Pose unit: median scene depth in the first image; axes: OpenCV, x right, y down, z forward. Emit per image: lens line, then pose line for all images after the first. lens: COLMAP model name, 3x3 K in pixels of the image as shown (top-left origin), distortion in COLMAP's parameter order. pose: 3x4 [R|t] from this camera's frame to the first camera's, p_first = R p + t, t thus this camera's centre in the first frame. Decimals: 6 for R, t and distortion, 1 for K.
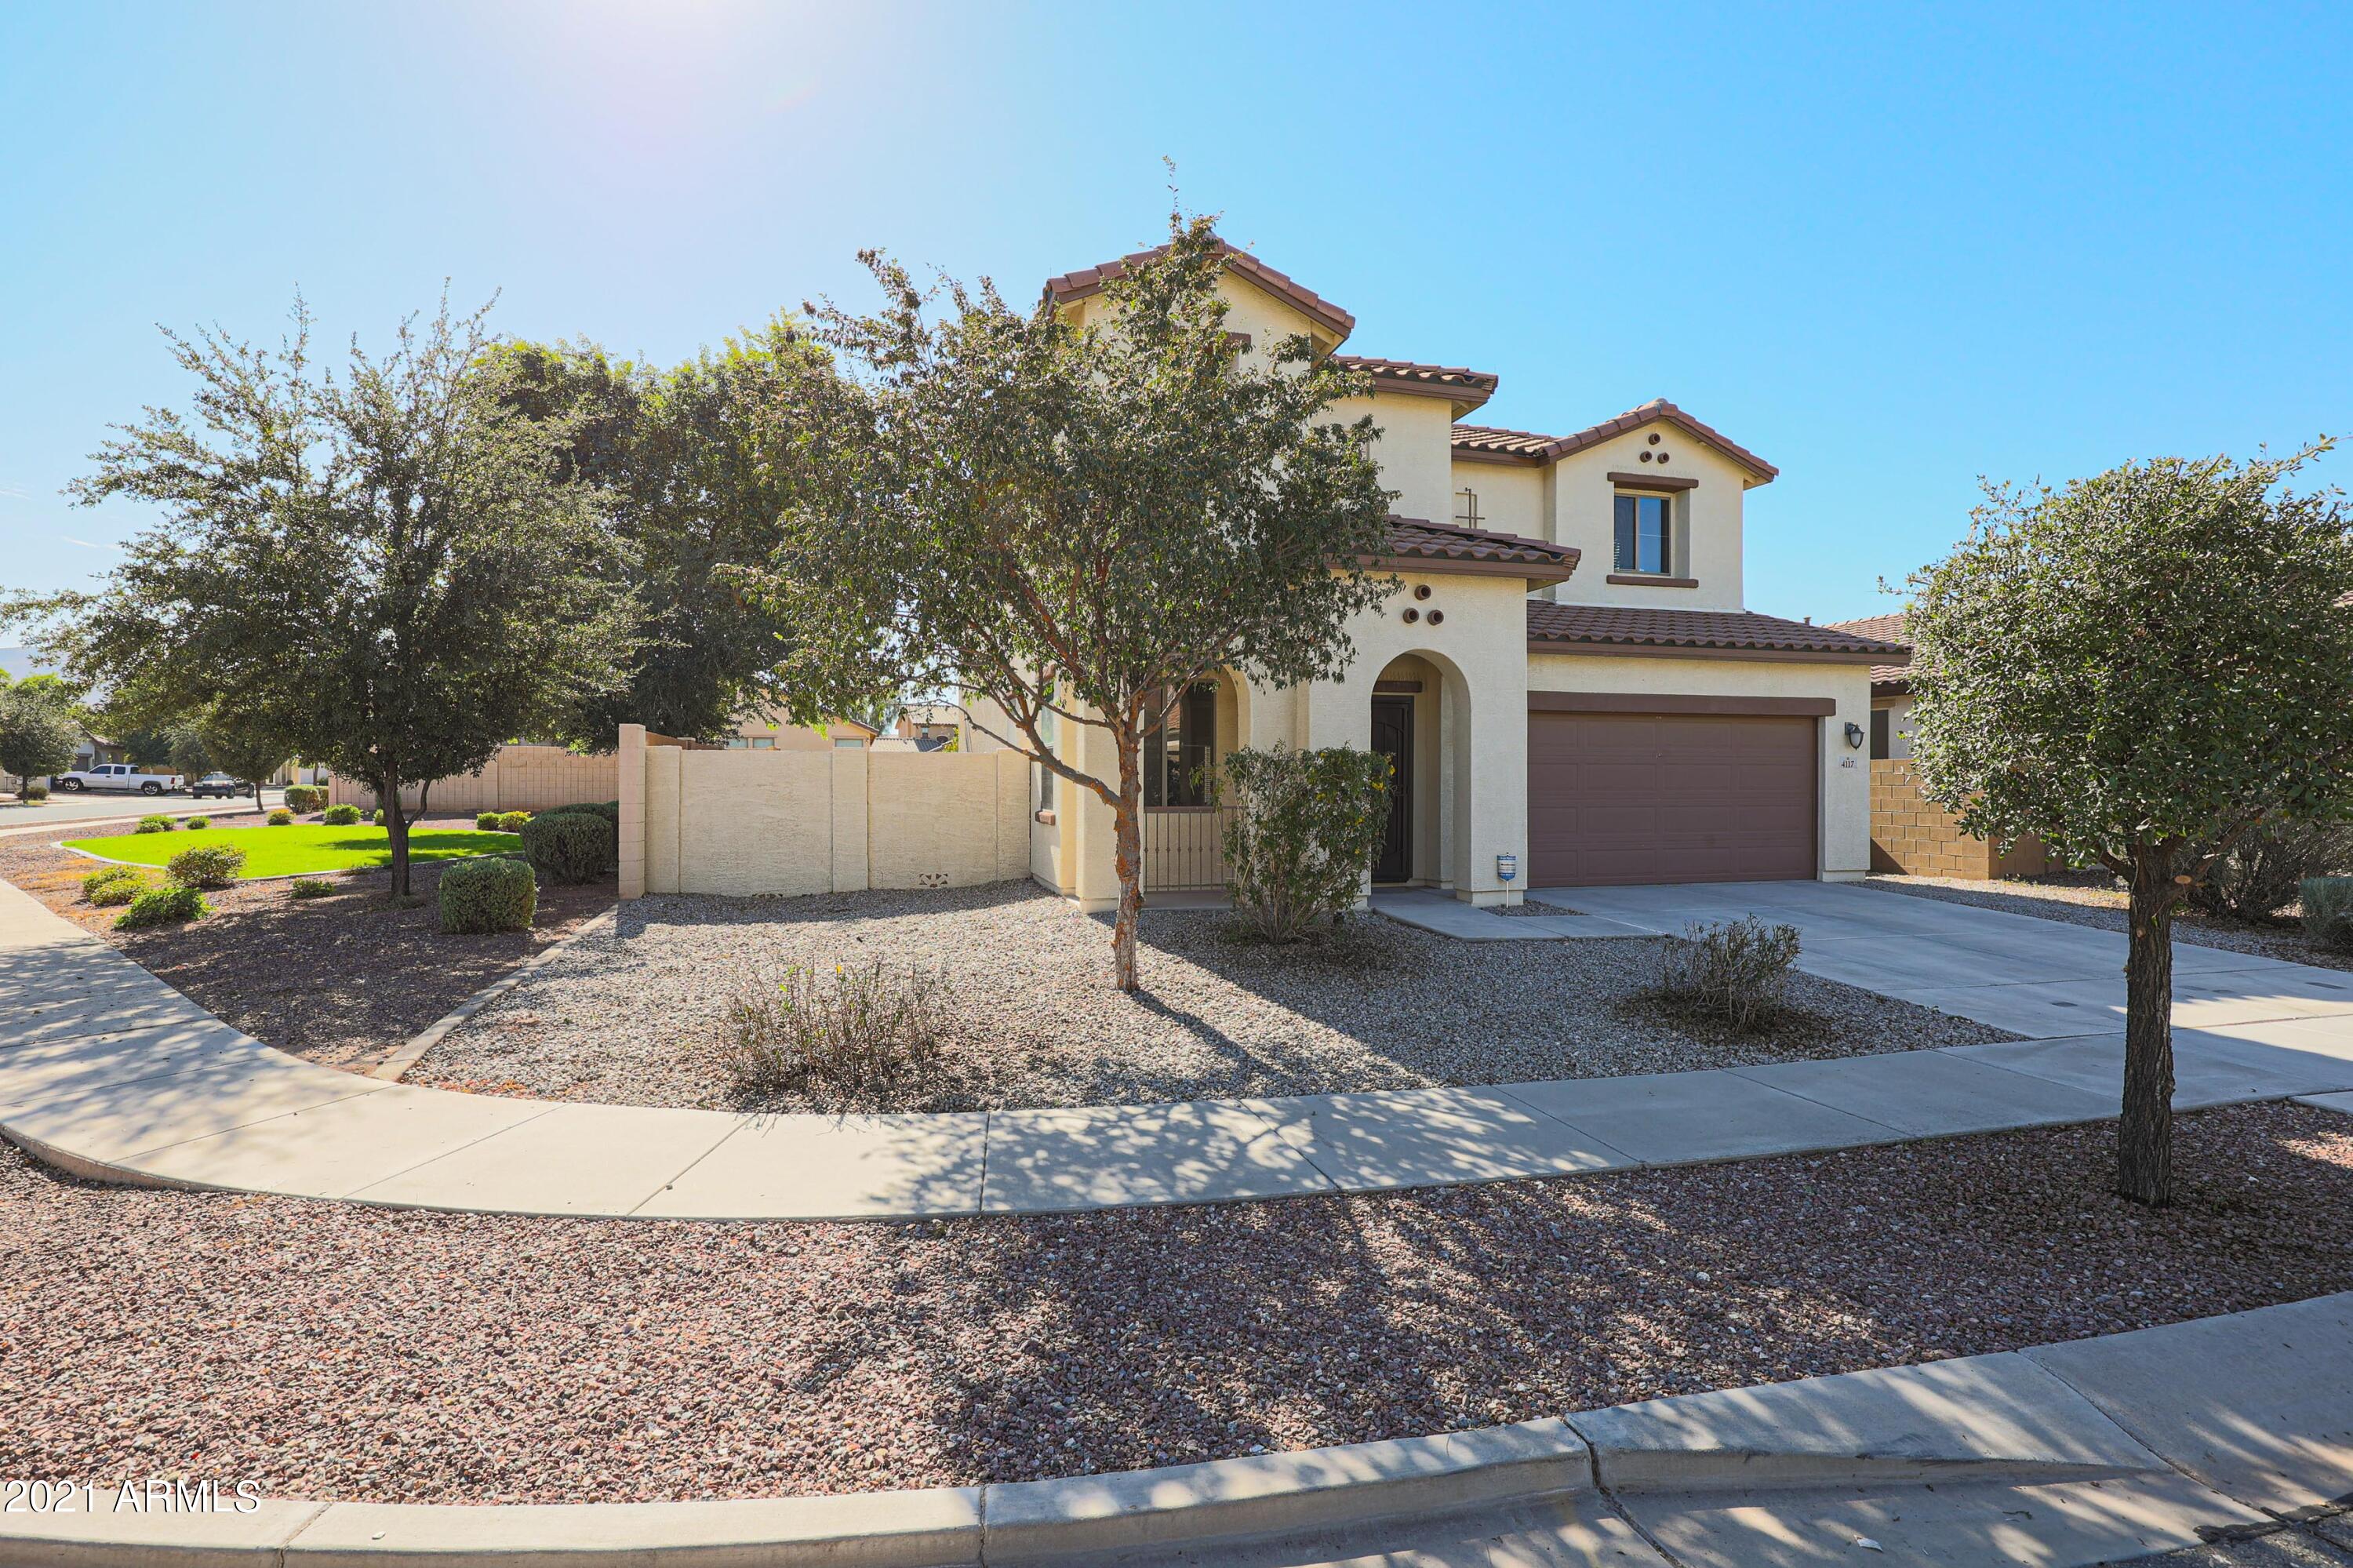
lens RADIAL K [[969.6, 0, 1172.7], [0, 969.6, 761.6], [0, 0, 1]] dist [-0.000506, -0.000159]
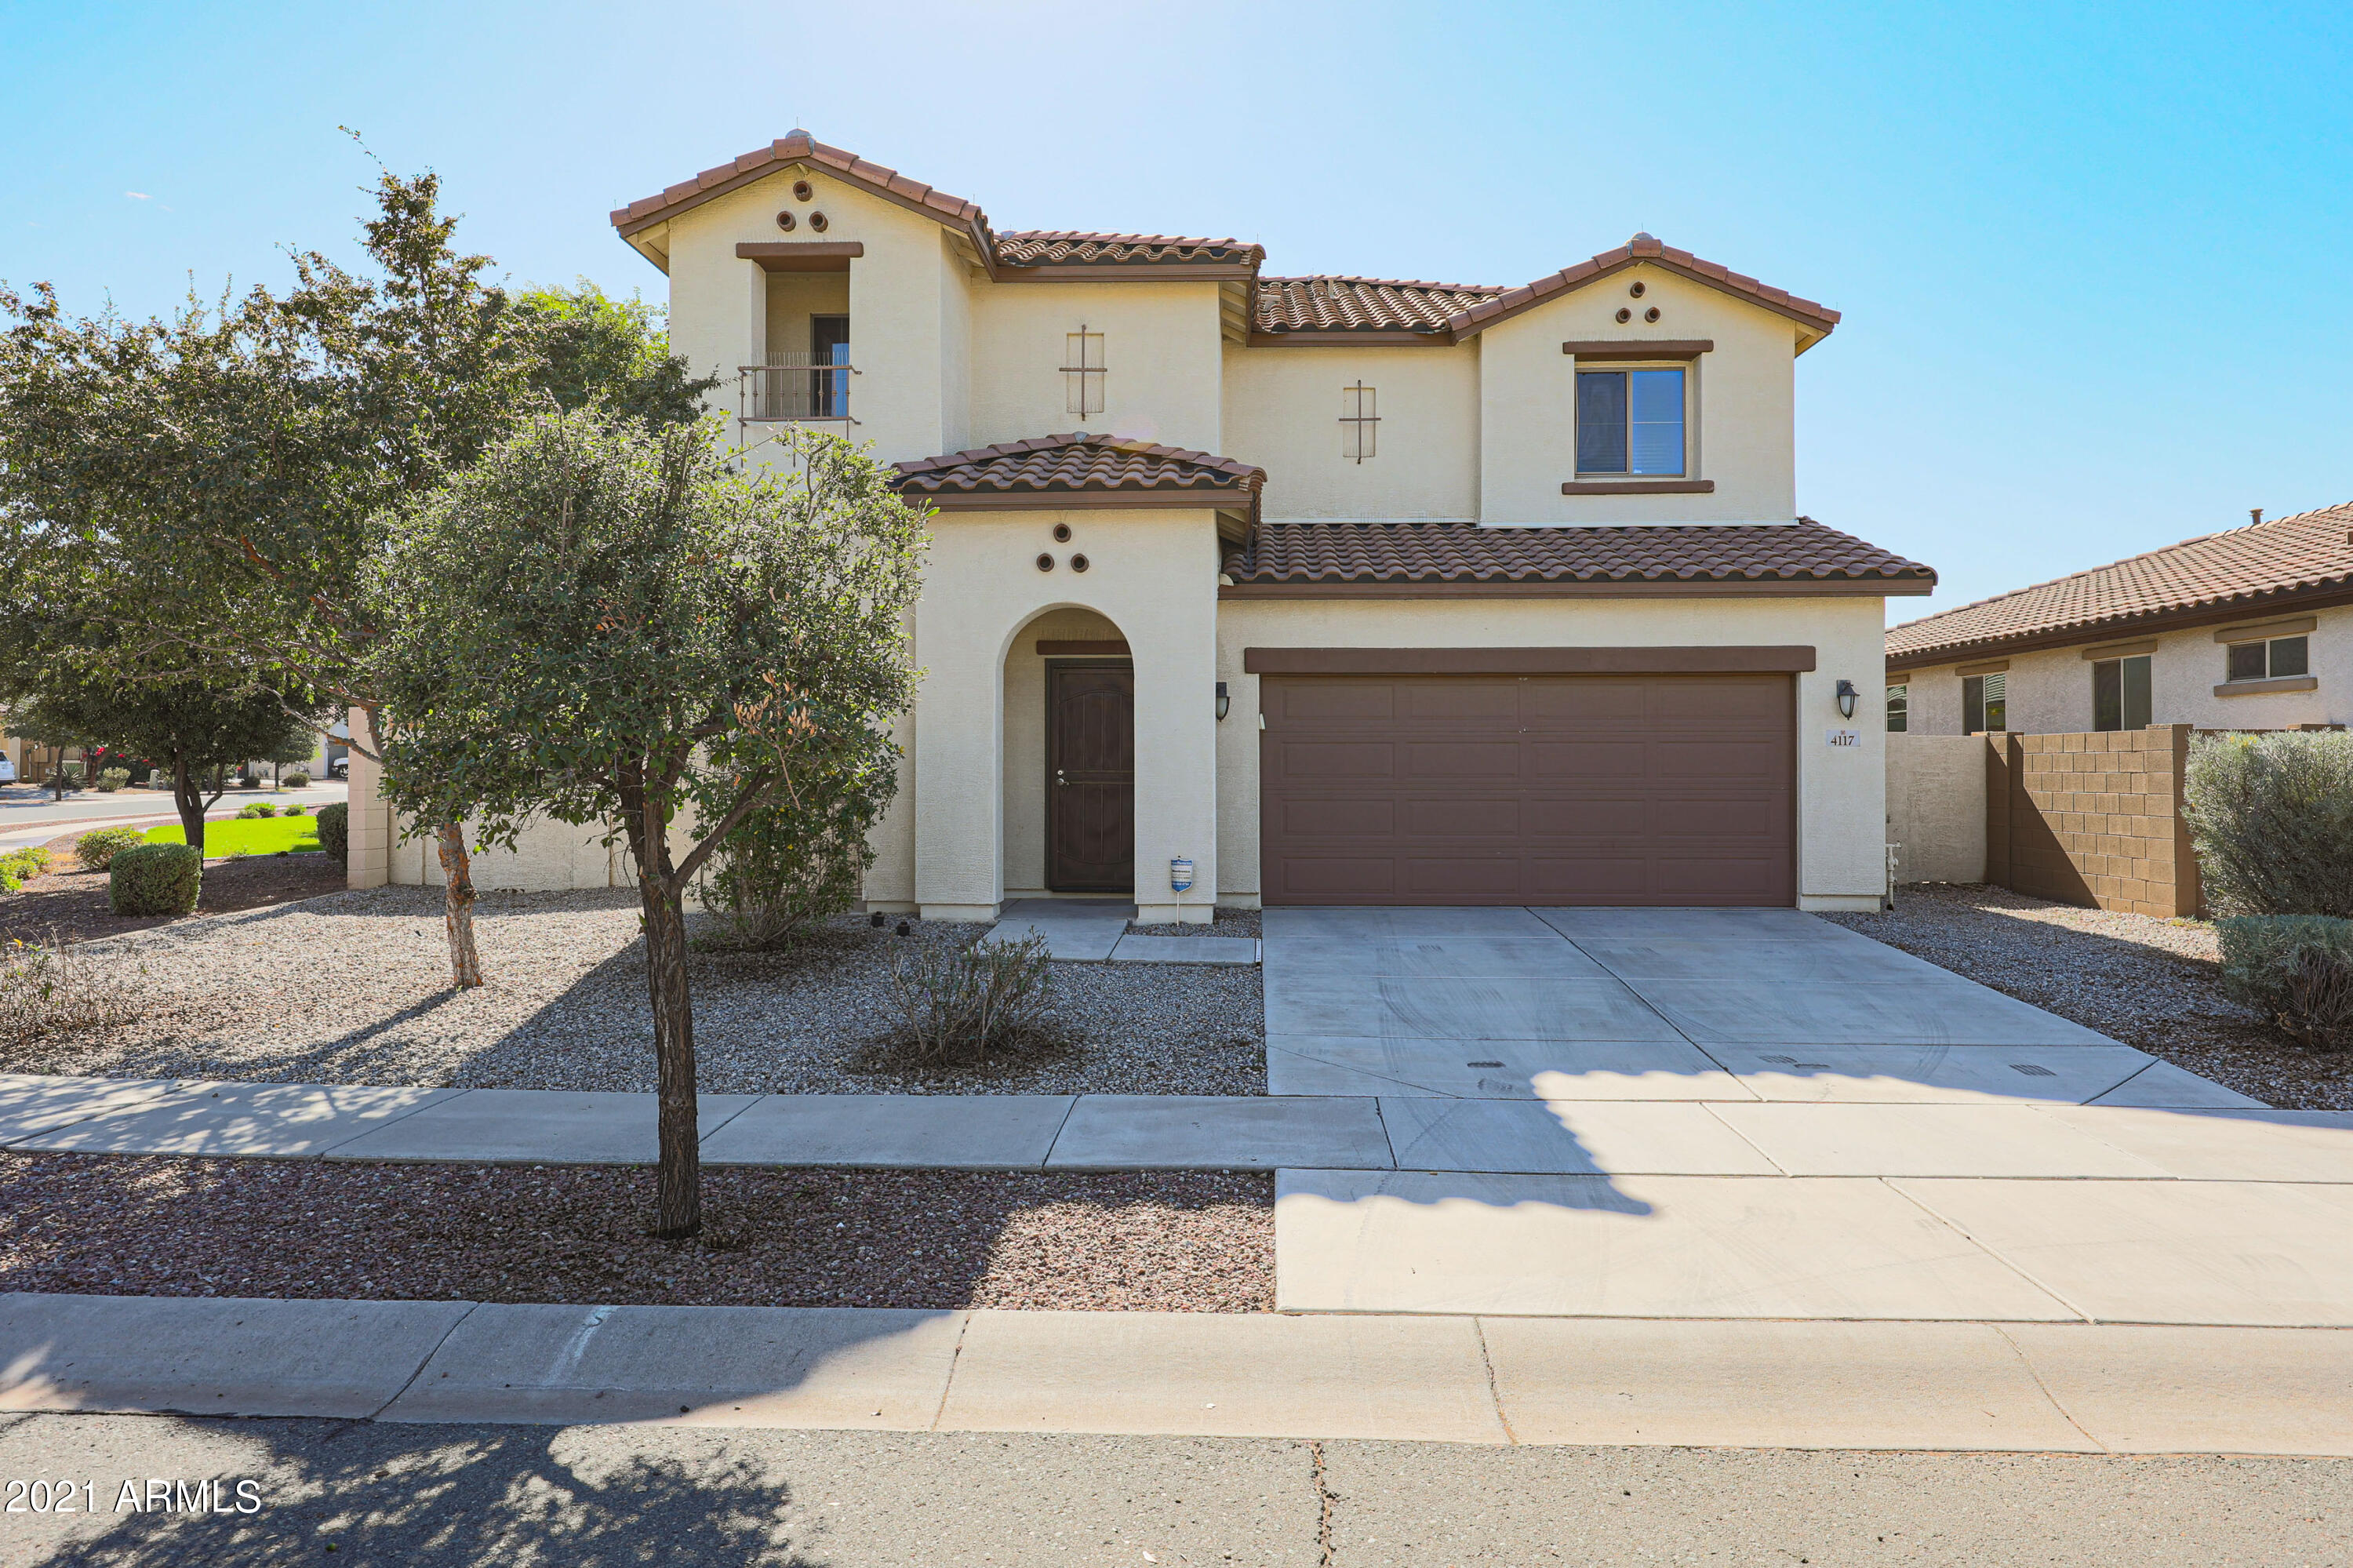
lens RADIAL K [[1284.2, 0, 1198.7], [0, 1284.2, 734.5], [0, 0, 1]] dist [-0.003498, 0.000405]
pose [[0.962898, -0.007263, -0.269769, 0.451009], [0.005811, 0.999964, -0.006177, 0.000984], [0.269805, 0.004380, 0.962905, -0.001775]]
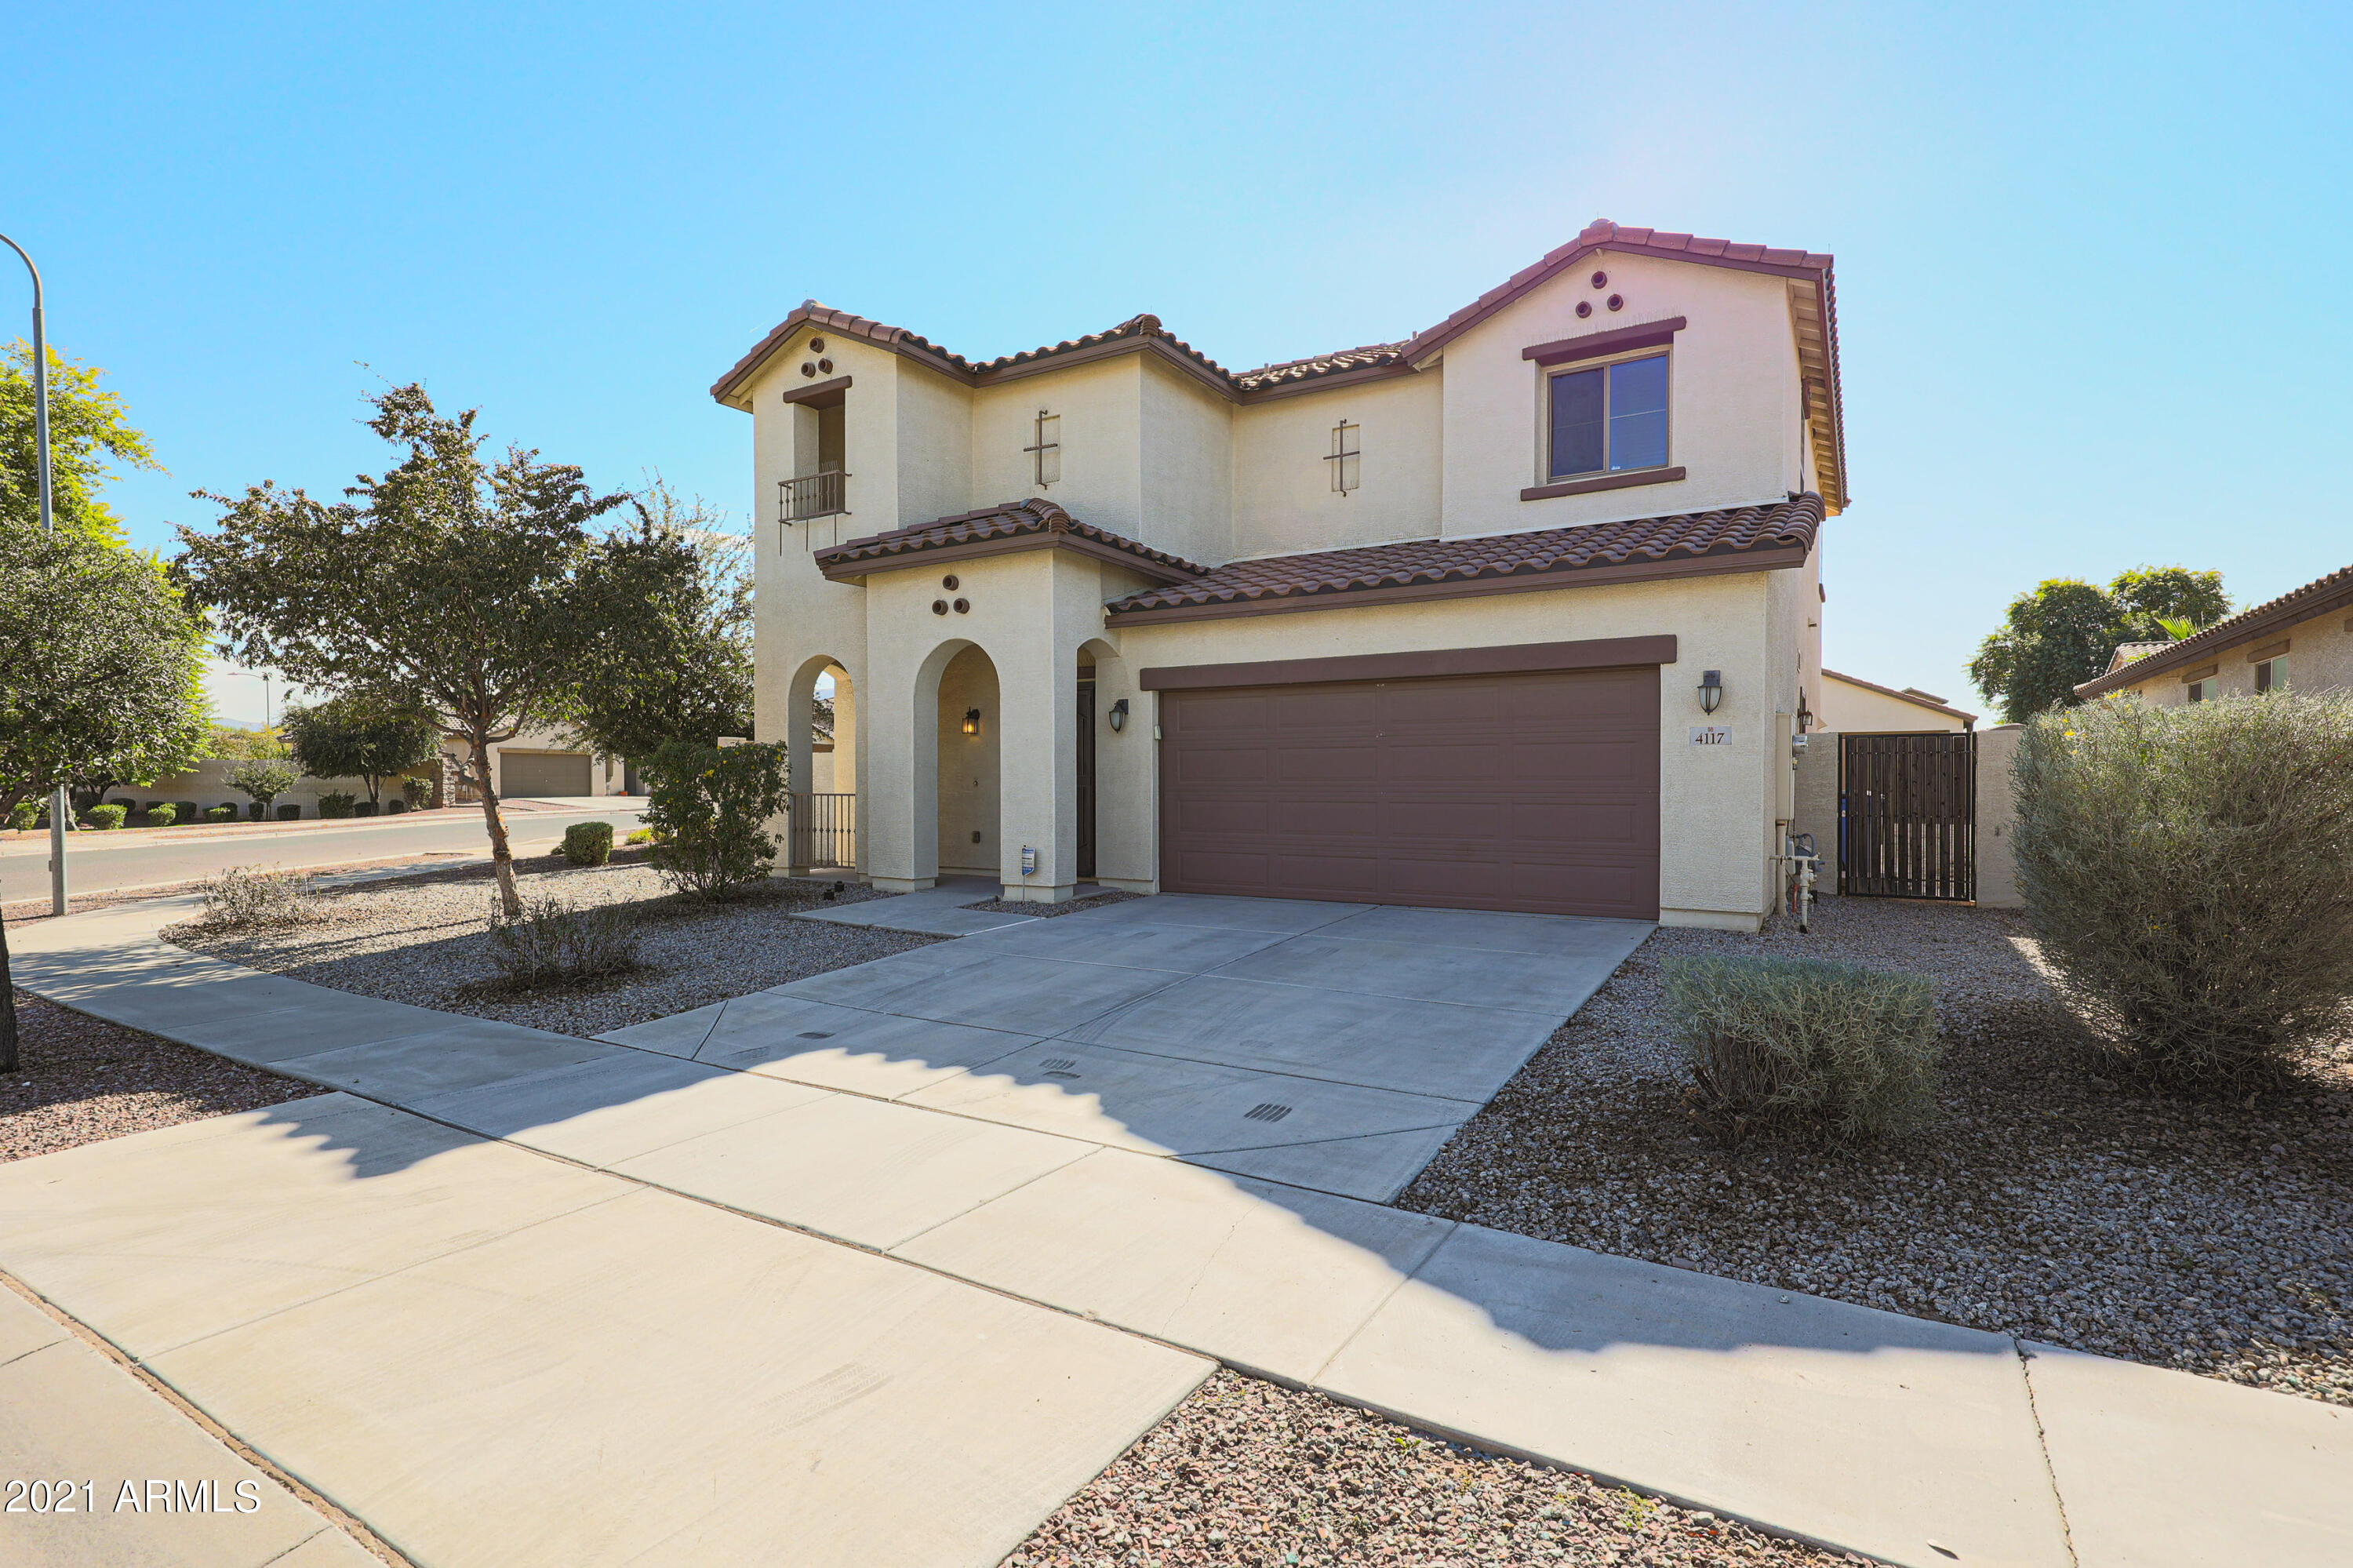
lens RADIAL K [[1013.2, 0, 1168.7], [0, 1013.2, 765.9], [0, 0, 1]] dist [0.005272, 0.000214]
pose [[0.741104, -0.010360, -0.671311, 0.776730], [0.014727, 0.999891, 0.000827, 0.012393], [0.671229, -0.010499, 0.741176, 0.254431]]
